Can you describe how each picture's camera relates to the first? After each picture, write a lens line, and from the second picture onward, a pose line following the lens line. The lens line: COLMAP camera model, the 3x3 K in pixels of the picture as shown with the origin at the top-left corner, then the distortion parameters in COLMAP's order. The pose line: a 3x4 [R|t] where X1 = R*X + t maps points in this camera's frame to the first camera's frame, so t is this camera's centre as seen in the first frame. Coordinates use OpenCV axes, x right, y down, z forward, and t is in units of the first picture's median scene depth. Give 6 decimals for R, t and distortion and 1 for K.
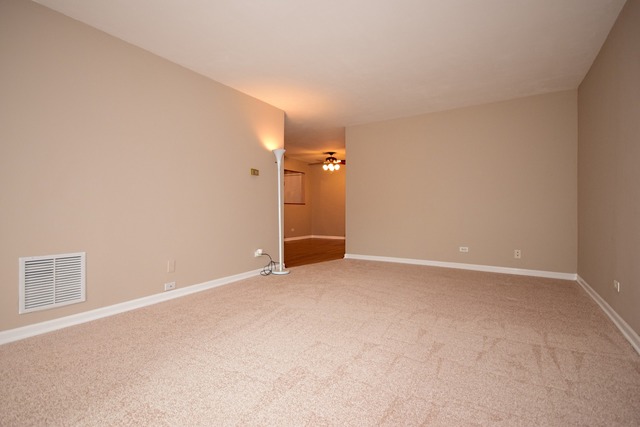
lens RADIAL K [[305.5, 0, 319.2], [0, 305.5, 212.4], [0, 0, 1]] dist [0.012997, -0.001080]
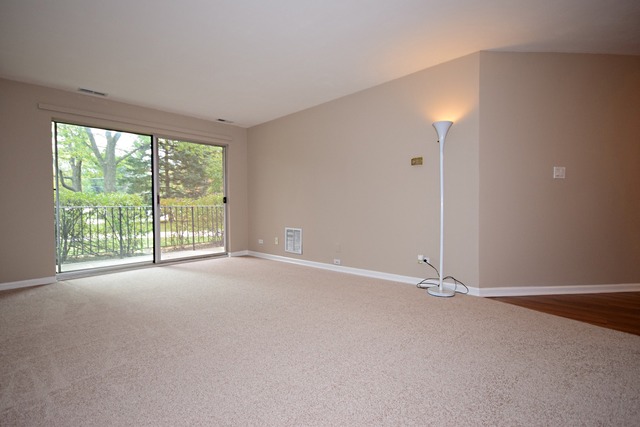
lens RADIAL K [[305.5, 0, 319.2], [0, 305.5, 212.4], [0, 0, 1]] dist [0.012997, -0.001080]
pose [[-0.213296, 0.020428, -0.976774, 0.995269], [0.002737, 0.999790, 0.020312, -0.014038], [0.976984, 0.001659, -0.213307, 1.369038]]
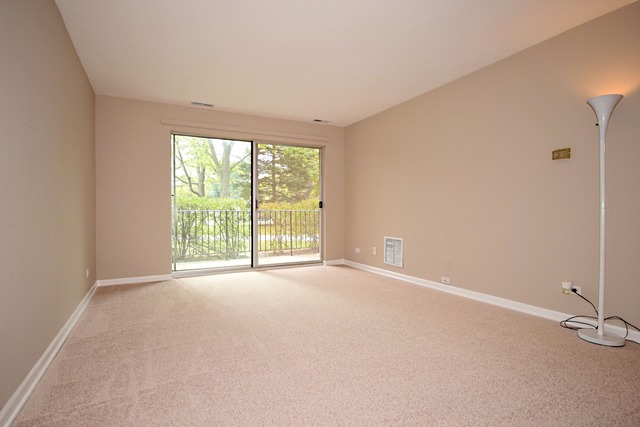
lens RADIAL K [[328.1, 0, 320.0], [0, 328.1, 213.5], [0, 0, 1]] dist [0.021868, -0.005385]
pose [[-0.520922, 0.008332, -0.853564, 0.912735], [-0.005157, 0.999903, 0.012907, -0.026658], [0.853589, 0.011126, -0.520829, 1.393521]]
